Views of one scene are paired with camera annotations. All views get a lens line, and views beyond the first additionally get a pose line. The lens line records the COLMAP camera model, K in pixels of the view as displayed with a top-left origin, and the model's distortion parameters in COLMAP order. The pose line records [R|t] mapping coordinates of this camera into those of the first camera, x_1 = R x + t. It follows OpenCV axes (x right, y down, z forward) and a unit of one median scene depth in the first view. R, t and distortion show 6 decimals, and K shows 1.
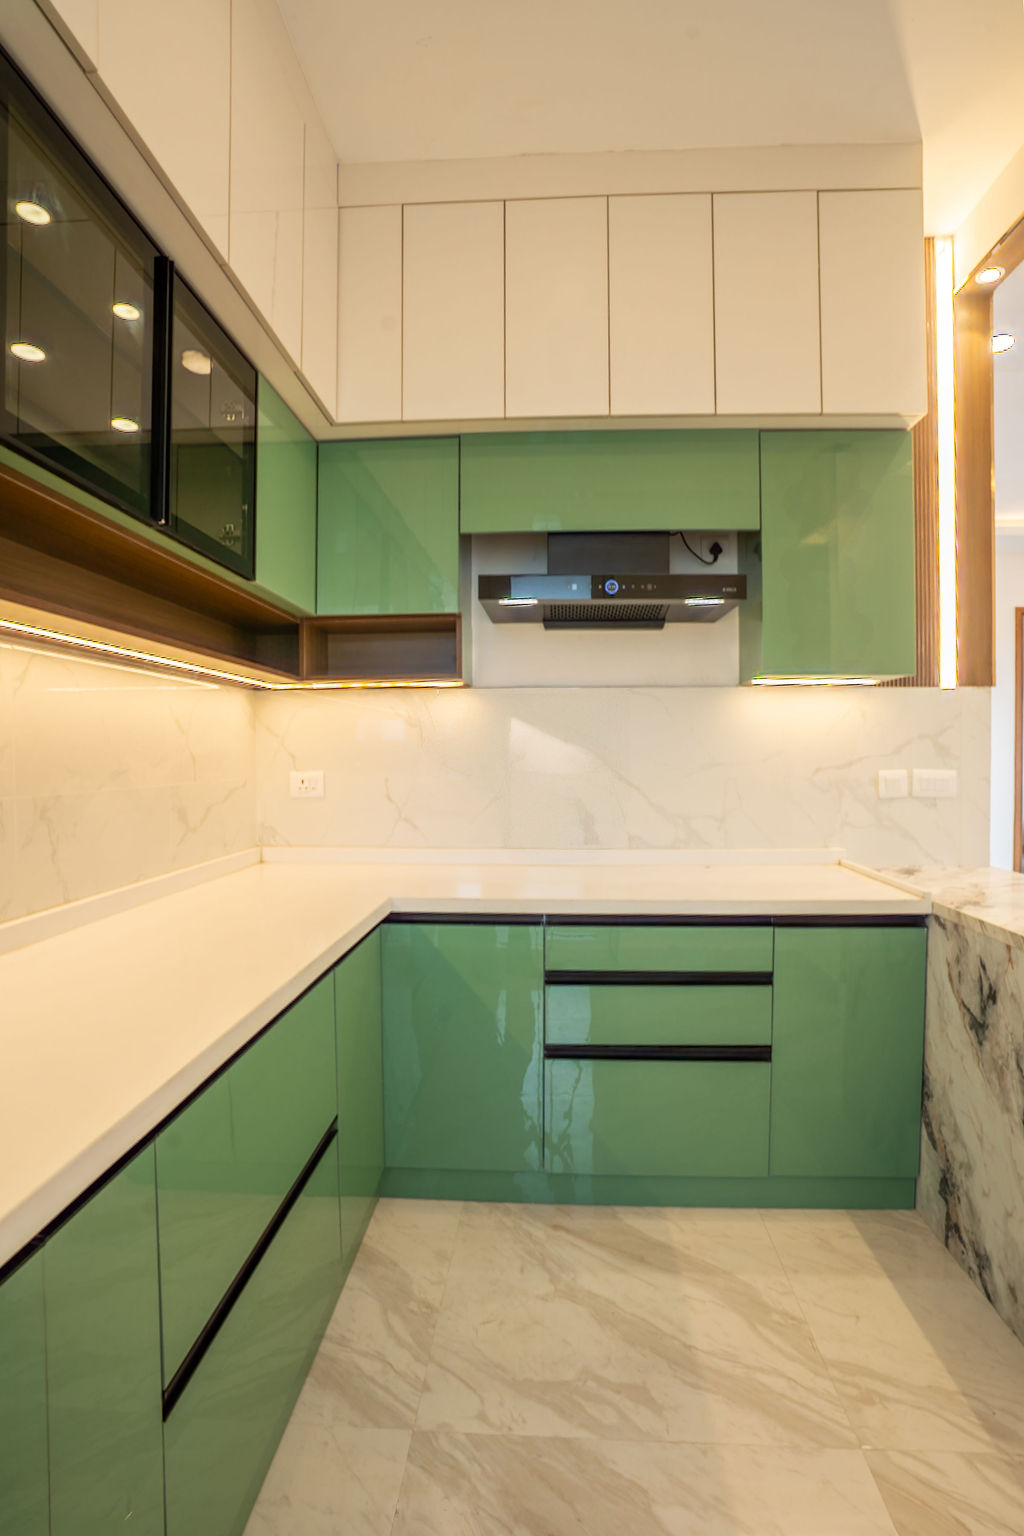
lens RADIAL K [[747.2, 0, 515.8], [0, 747.2, 770.0], [0, 0, 1]] dist [-0.052618, 0.013277]
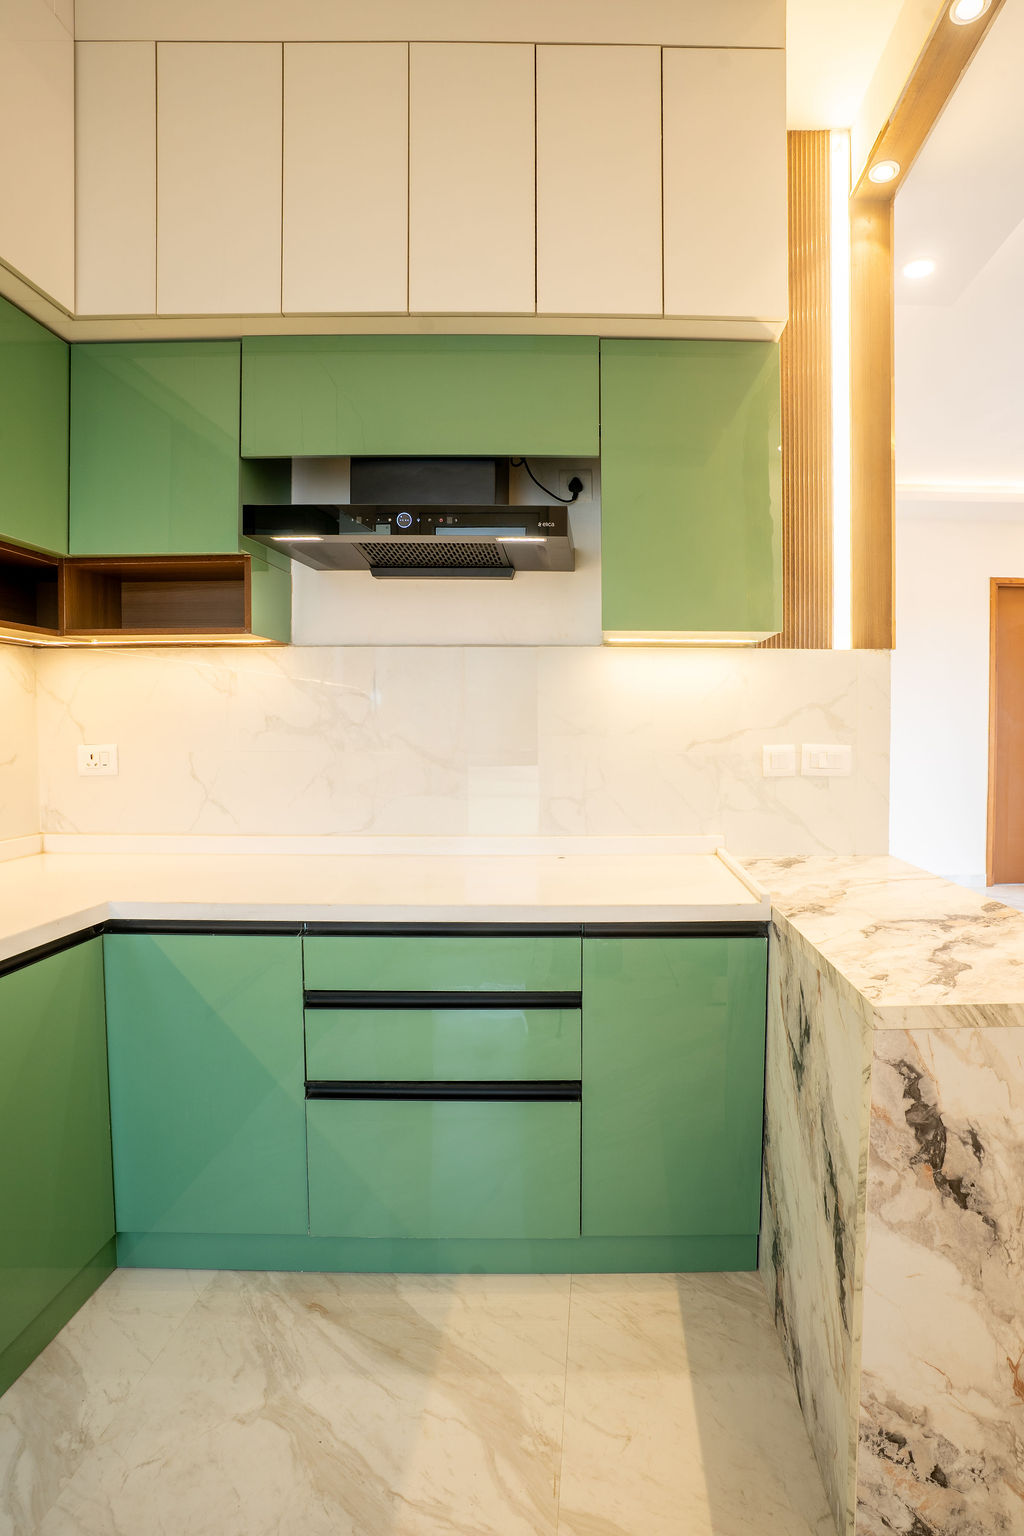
lens RADIAL K [[747.2, 0, 607.3], [0, 747.2, 747.8], [0, 0, 1]] dist [-0.052618, 0.013277]
pose [[0.997541, 0.002214, 0.070050, 0.313847], [-0.002989, 0.999936, 0.010956, -0.006421], [-0.070021, -0.011138, 0.997483, 0.178906]]
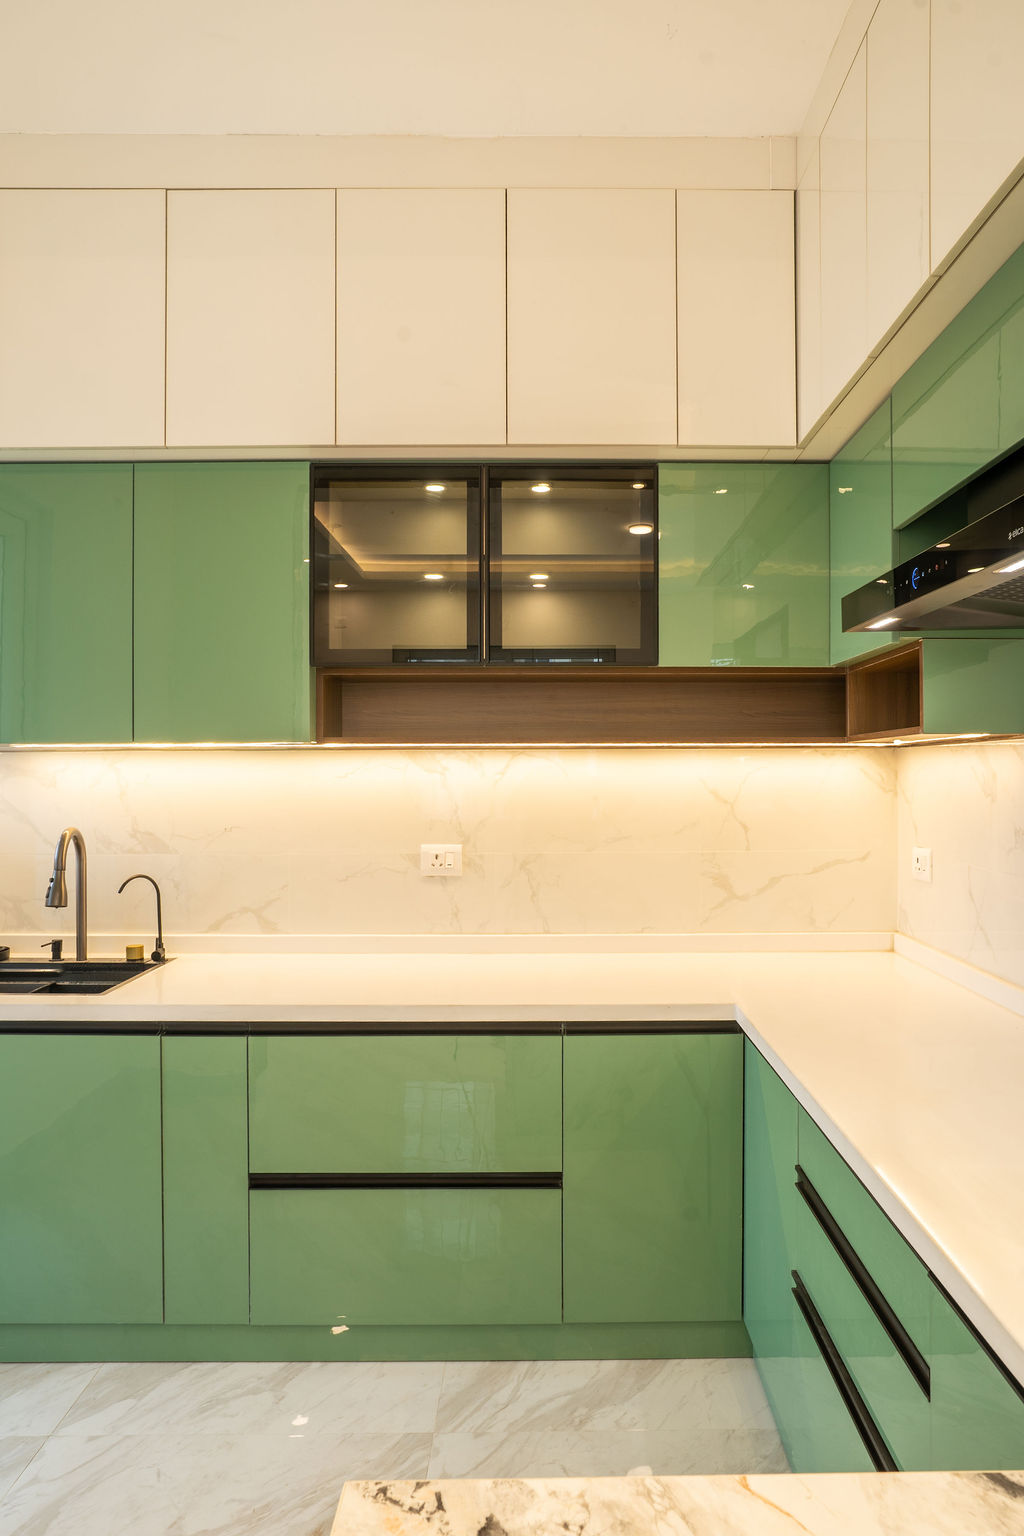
lens RADIAL K [[904.6, 0, 563.8], [0, 904.6, 776.8], [0, 0, 1]] dist [-0.029475, 0.003752]
pose [[0.075750, 0.004370, -0.997117, 0.856076], [-0.017903, 0.999835, 0.003022, -0.091988], [0.996966, 0.017622, 0.075816, 0.719807]]
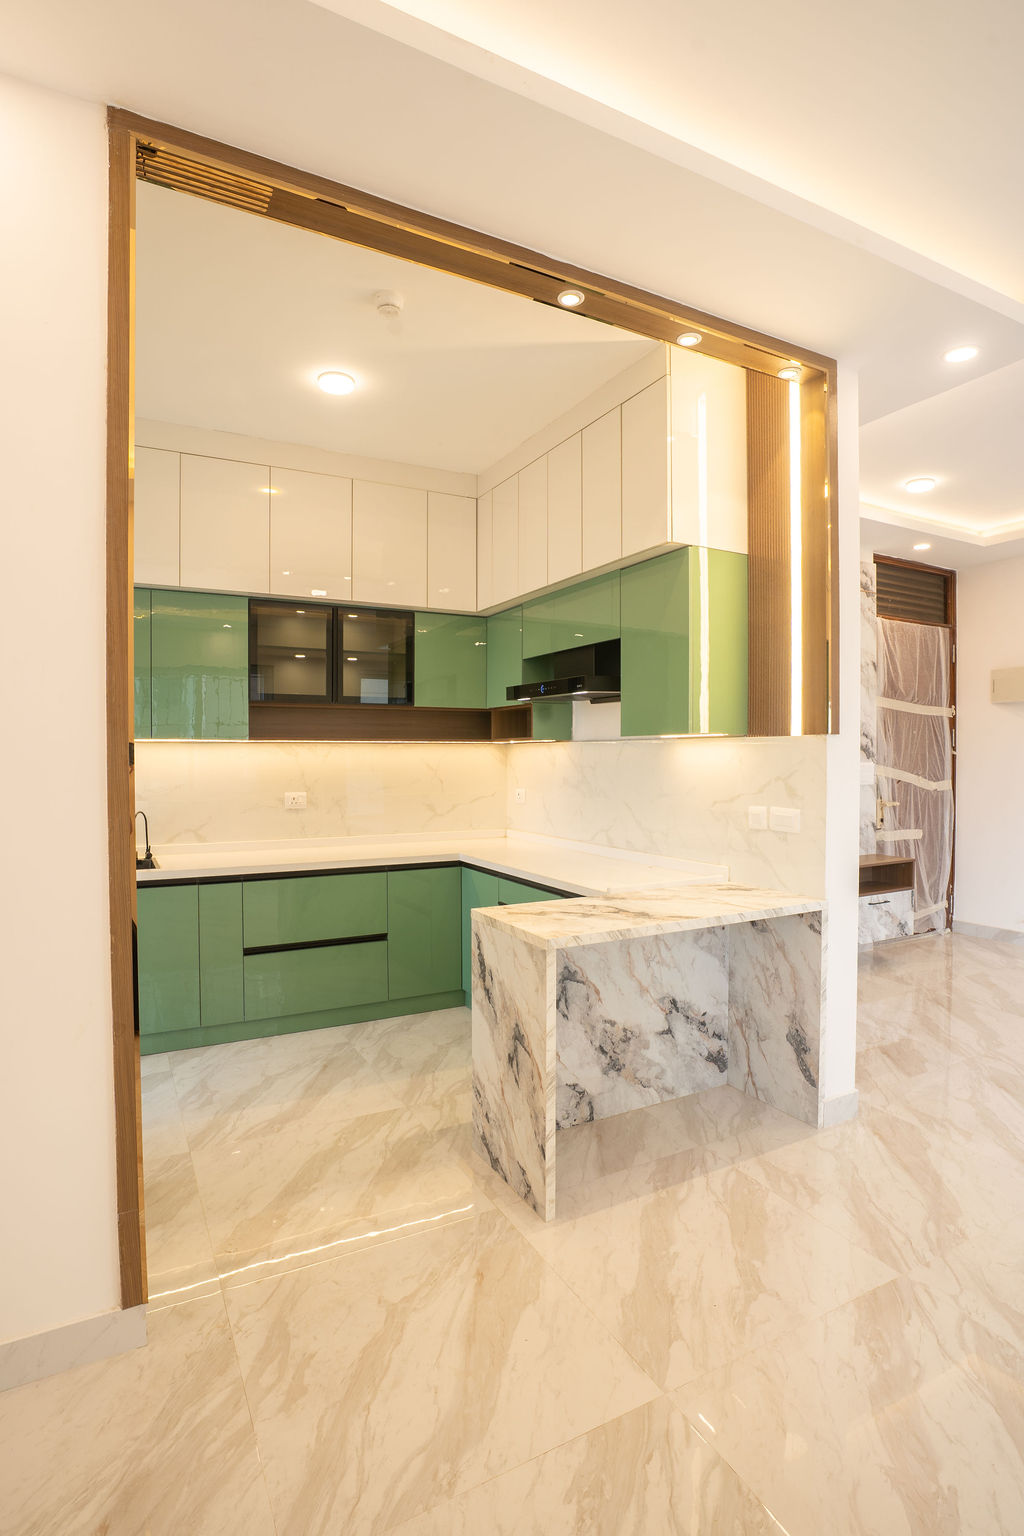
lens RADIAL K [[782.0, 0, 516.0], [0, 782.0, 762.3], [0, 0, 1]] dist [-0.037719, -0.000122]
pose [[0.522871, 0.009019, -0.852364, 1.738125], [-0.017170, 0.999853, 0.000046, -0.081186], [0.852239, 0.014611, 0.522949, 0.009782]]
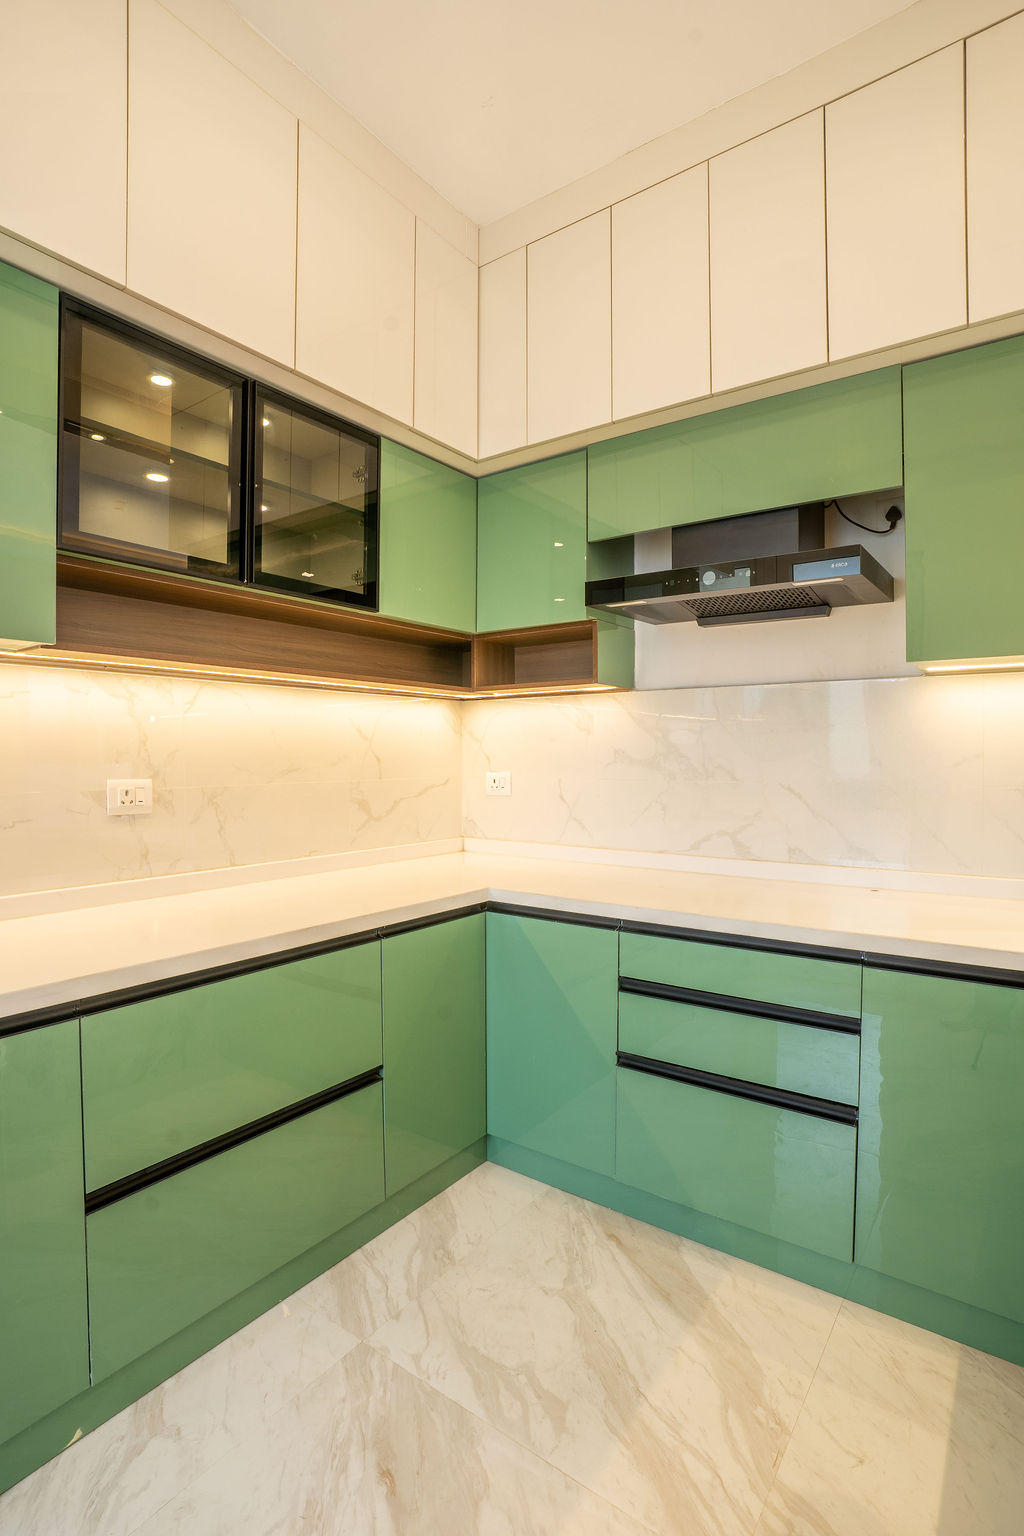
lens RADIAL K [[747.2, 0, 521.5], [0, 747.2, 766.3], [0, 0, 1]] dist [-0.052618, 0.013277]
pose [[0.845852, 0.010503, -0.533313, 0.456509], [-0.013258, 0.999911, -0.001336, -0.006439], [0.533252, 0.008201, 0.845917, 0.095300]]
